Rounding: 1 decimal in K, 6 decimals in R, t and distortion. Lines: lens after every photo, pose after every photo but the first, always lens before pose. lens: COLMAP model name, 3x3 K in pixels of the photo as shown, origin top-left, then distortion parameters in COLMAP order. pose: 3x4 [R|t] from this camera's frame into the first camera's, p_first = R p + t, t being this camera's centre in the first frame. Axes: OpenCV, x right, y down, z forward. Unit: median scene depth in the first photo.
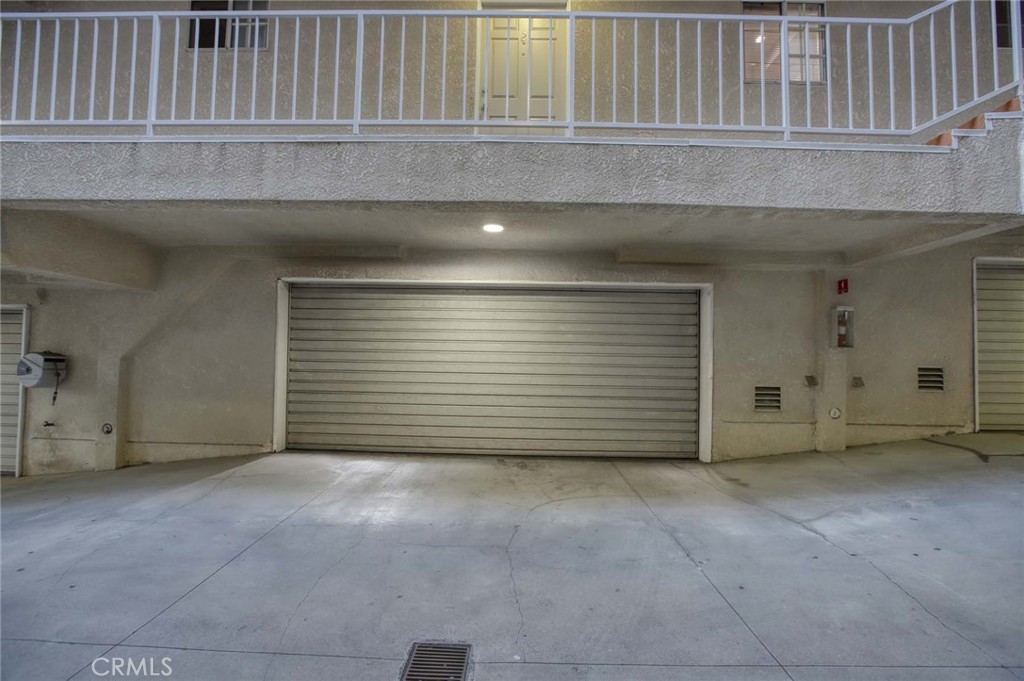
lens RADIAL K [[470.0, 0, 510.8], [0, 470.0, 346.2], [0, 0, 1]] dist [-0.025607, 0.001052]
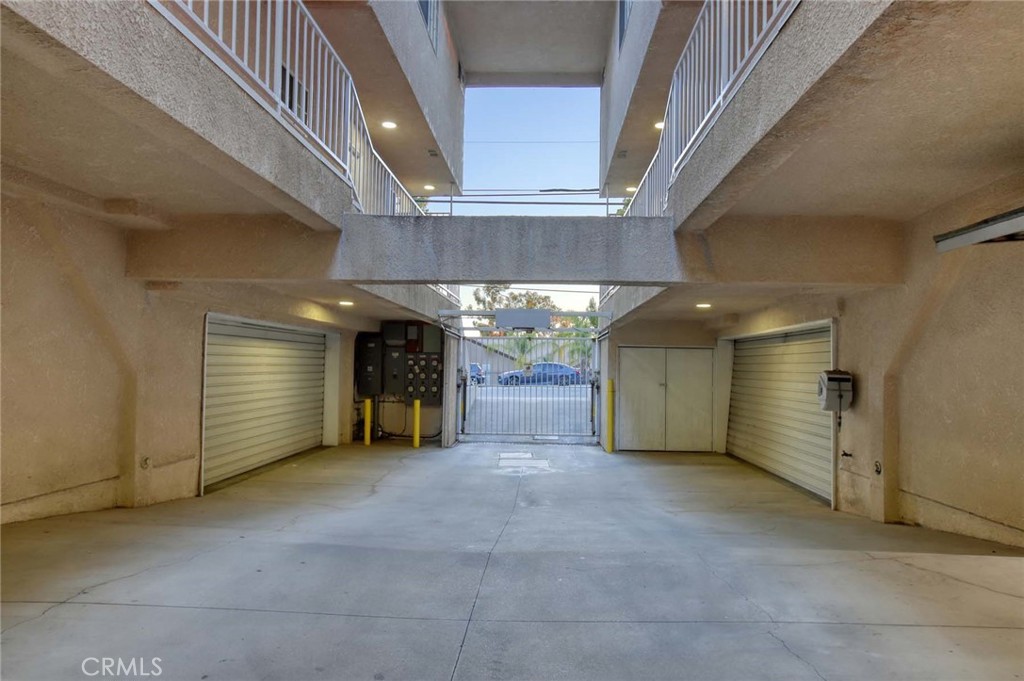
lens RADIAL K [[679.5, 0, 512.0], [0, 679.5, 340.5], [0, 0, 1]] dist [0.000536, 0.001562]
pose [[-0.030077, -0.055258, -0.998019, 0.302078], [0.008071, 0.998425, -0.055524, 0.023306], [0.999515, -0.009725, -0.029584, 0.421019]]
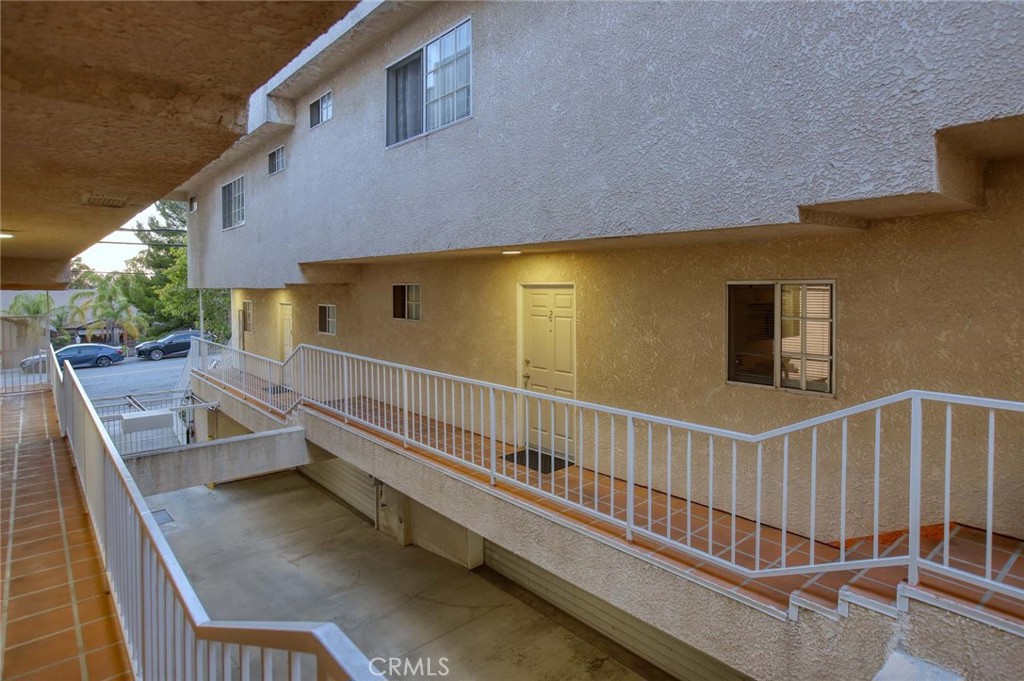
lens RADIAL K [[589.8, 0, 510.7], [0, 589.8, 311.7], [0, 0, 1]] dist [-0.003490, 0.000049]
pose [[0.655462, 0.030495, -0.754612, 0.903409], [0.034119, 0.996969, 0.069925, -0.676666], [0.754457, -0.071580, 0.652435, 0.004112]]
